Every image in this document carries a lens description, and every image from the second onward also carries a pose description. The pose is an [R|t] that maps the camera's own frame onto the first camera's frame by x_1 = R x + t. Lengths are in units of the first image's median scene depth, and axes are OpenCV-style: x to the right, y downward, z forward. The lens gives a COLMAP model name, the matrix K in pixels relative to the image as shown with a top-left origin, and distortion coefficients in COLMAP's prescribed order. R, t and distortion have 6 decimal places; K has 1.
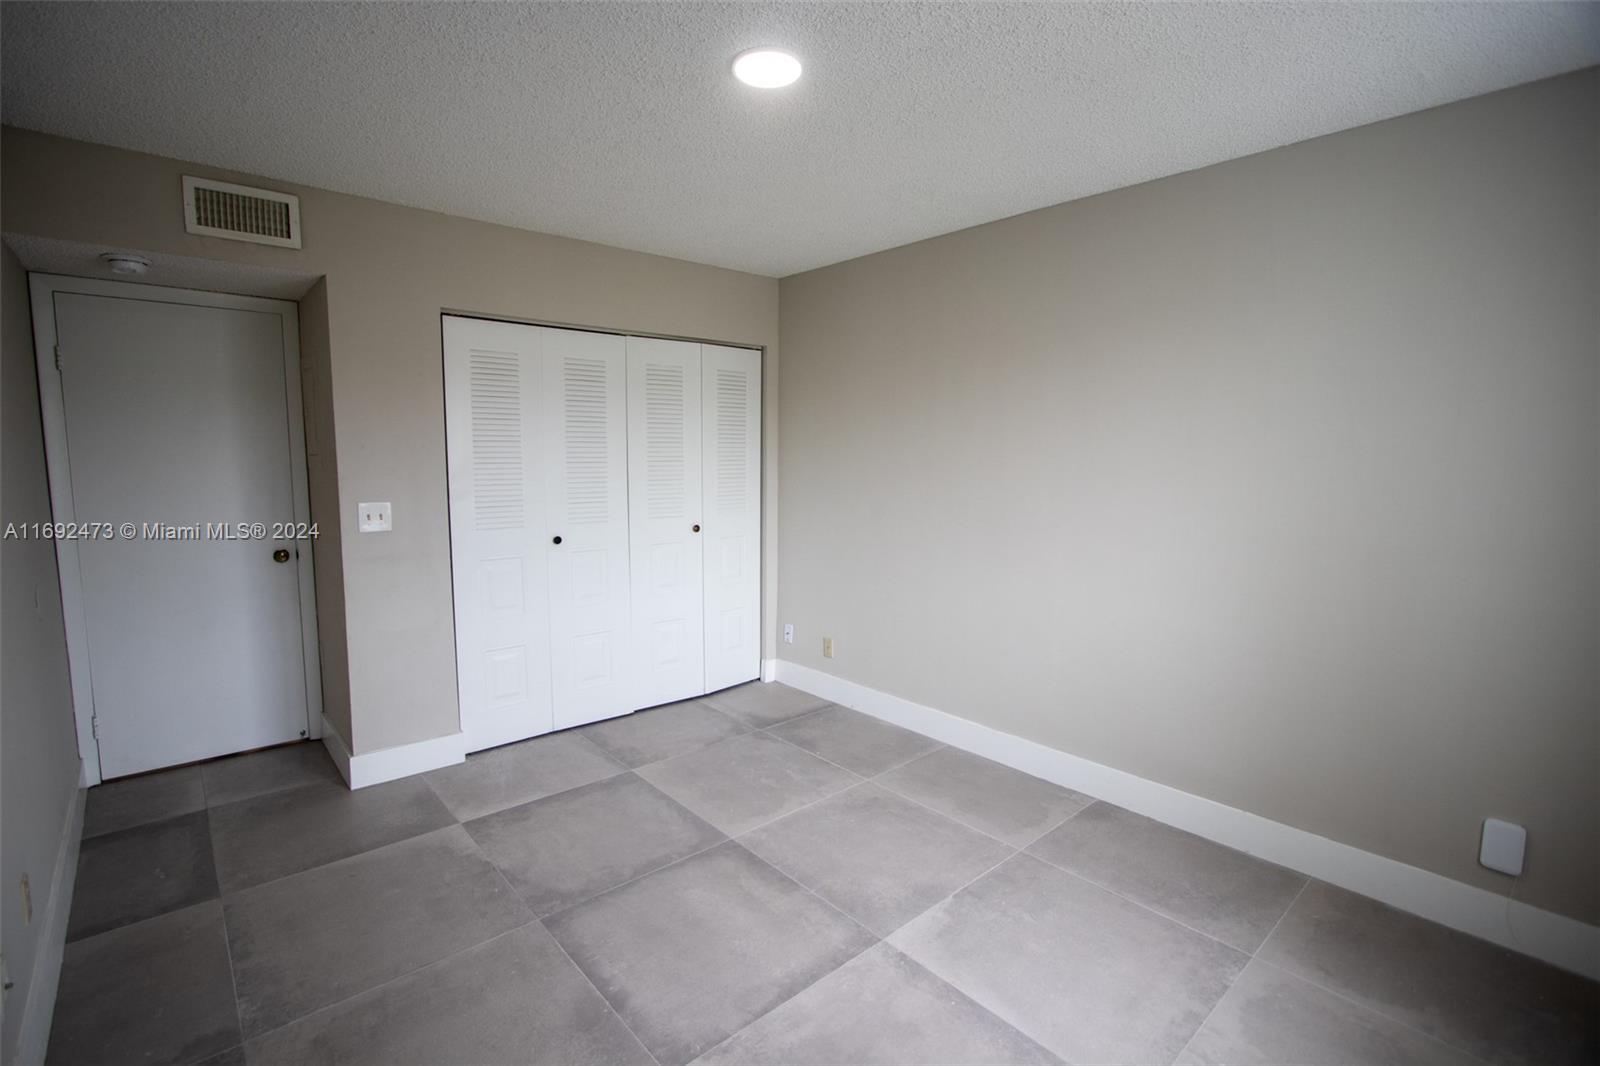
lens RADIAL K [[733.4, 0, 776.0], [0, 733.4, 530.8], [0, 0, 1]] dist [-0.016291, 0.001475]
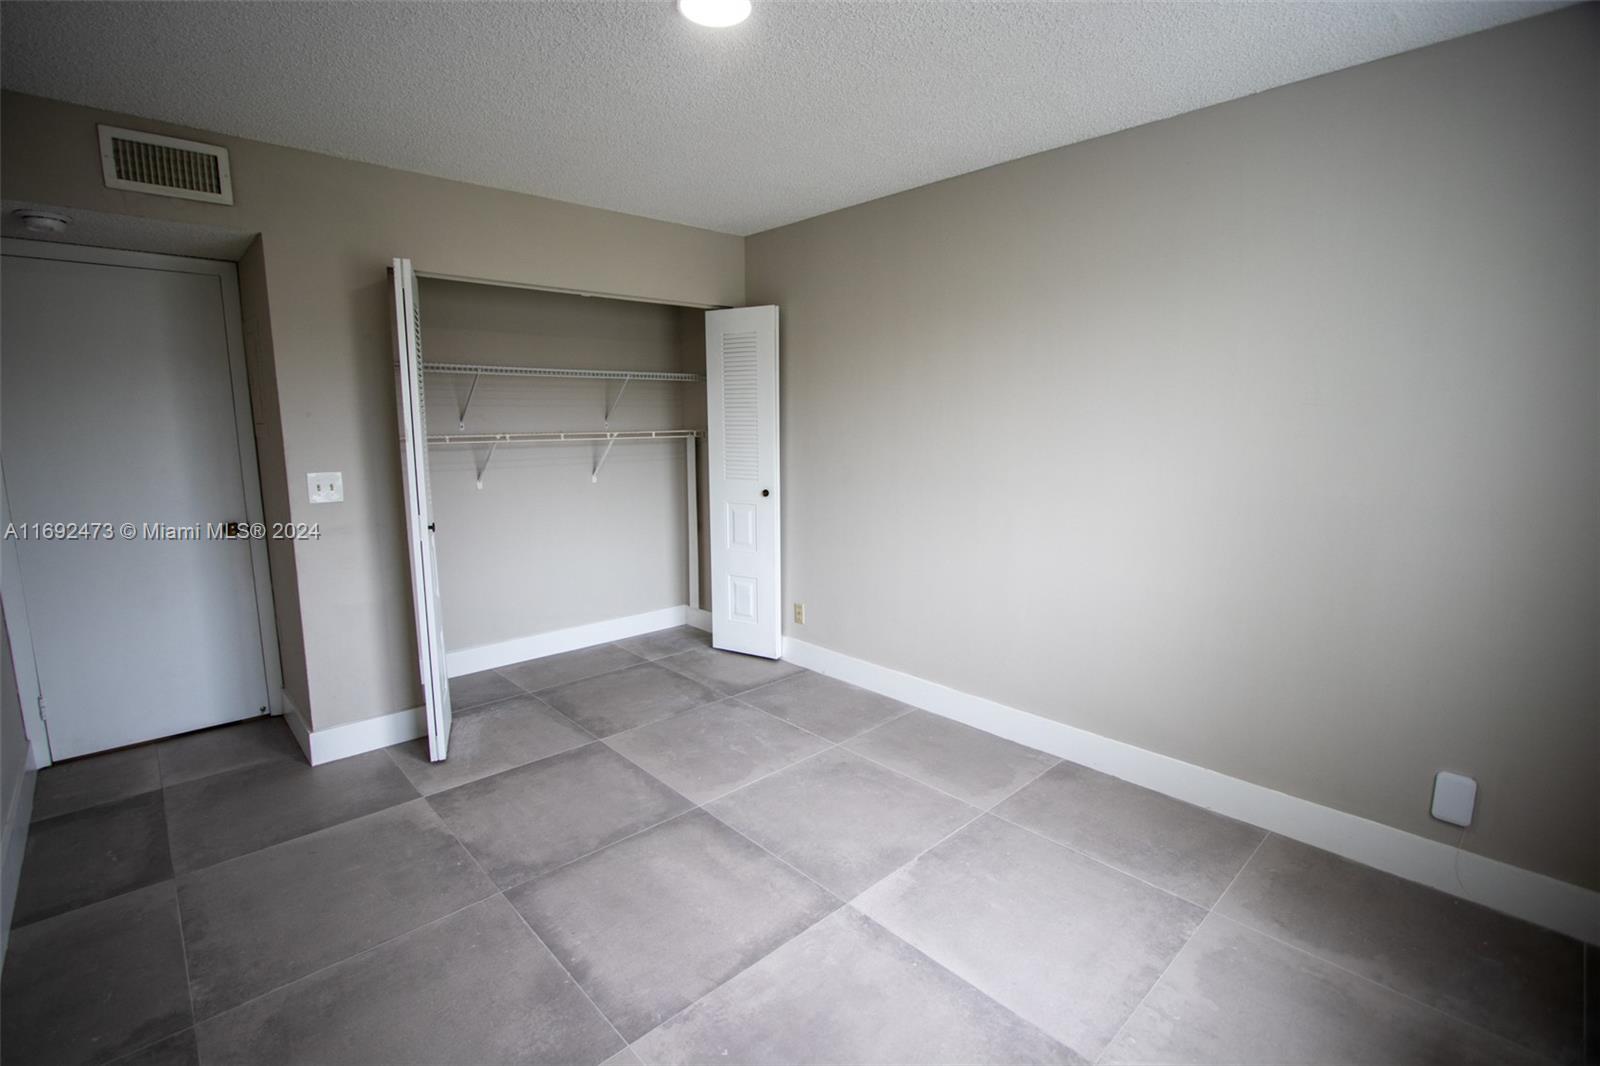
lens RADIAL K [[733.4, 0, 776.0], [0, 733.4, 530.8], [0, 0, 1]] dist [-0.016291, 0.001475]
pose [[0.999563, -0.013489, 0.026314, 0.026421], [0.012256, 0.998845, 0.046464, 0.001122], [-0.026910, -0.046122, 0.998573, 0.021894]]
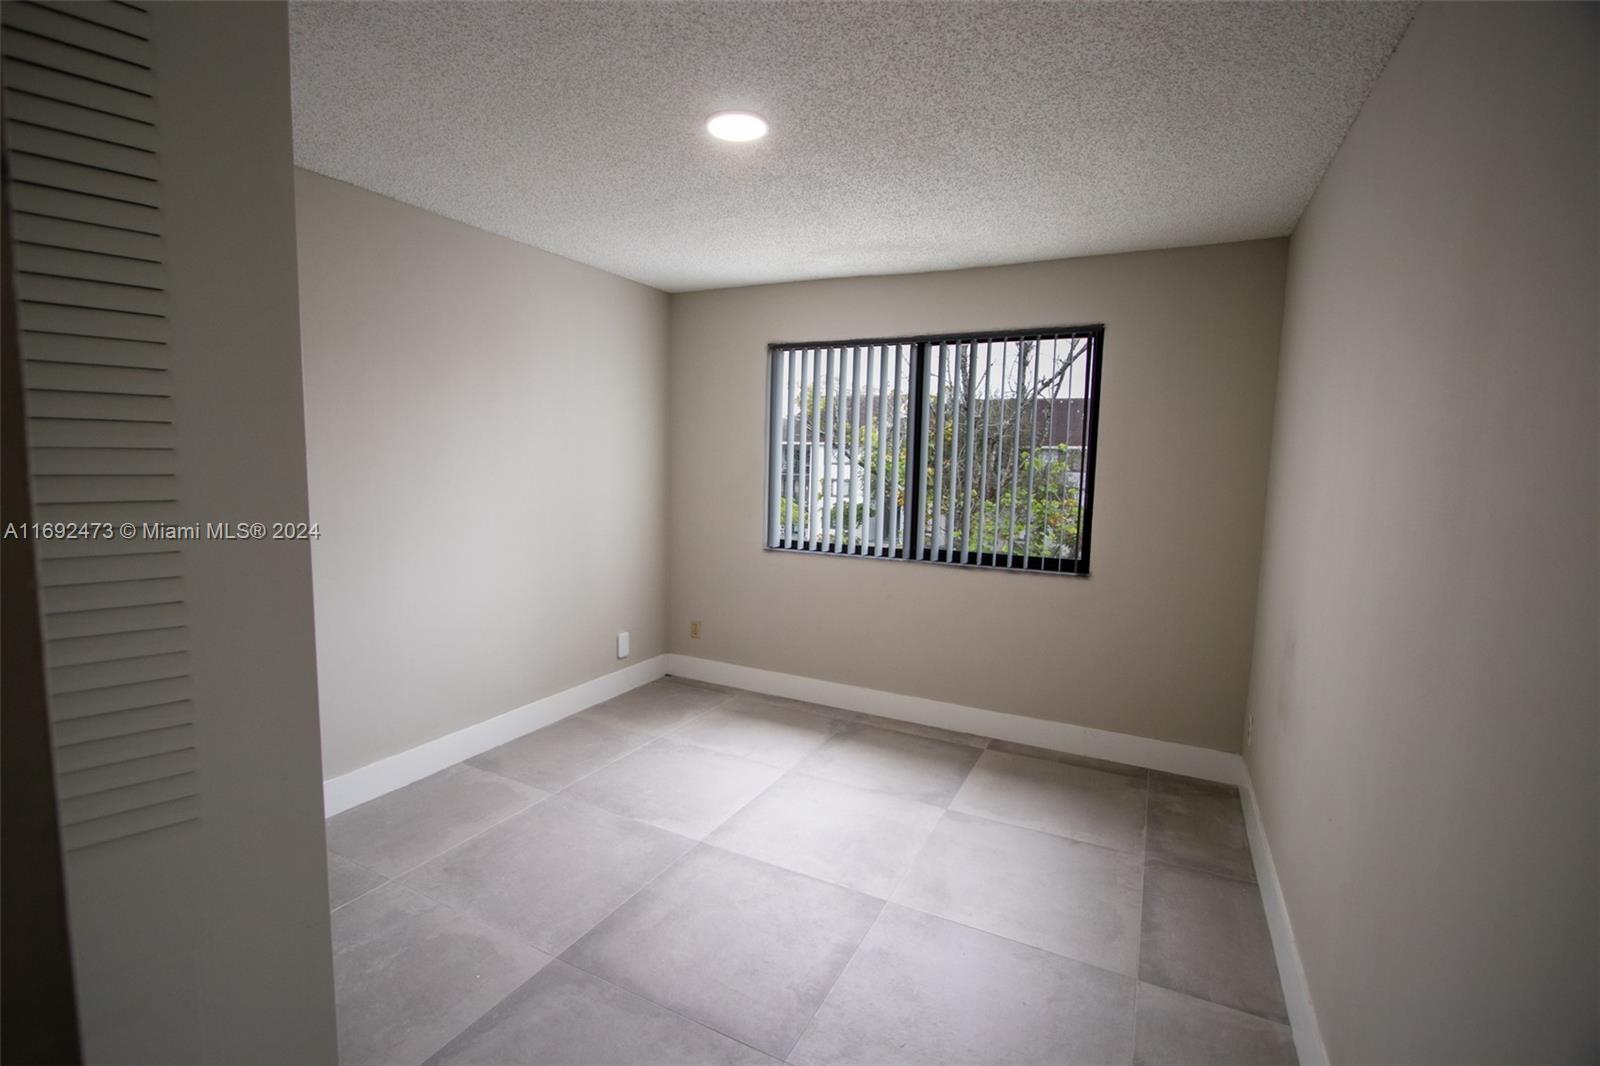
lens RADIAL K [[733.4, 0, 776.0], [0, 733.4, 530.8], [0, 0, 1]] dist [-0.016291, 0.001475]
pose [[-0.366695, -0.111019, 0.923693, -0.926554], [0.078541, 0.985616, 0.149641, -0.142687], [-0.927020, 0.127420, -0.352701, 1.136975]]
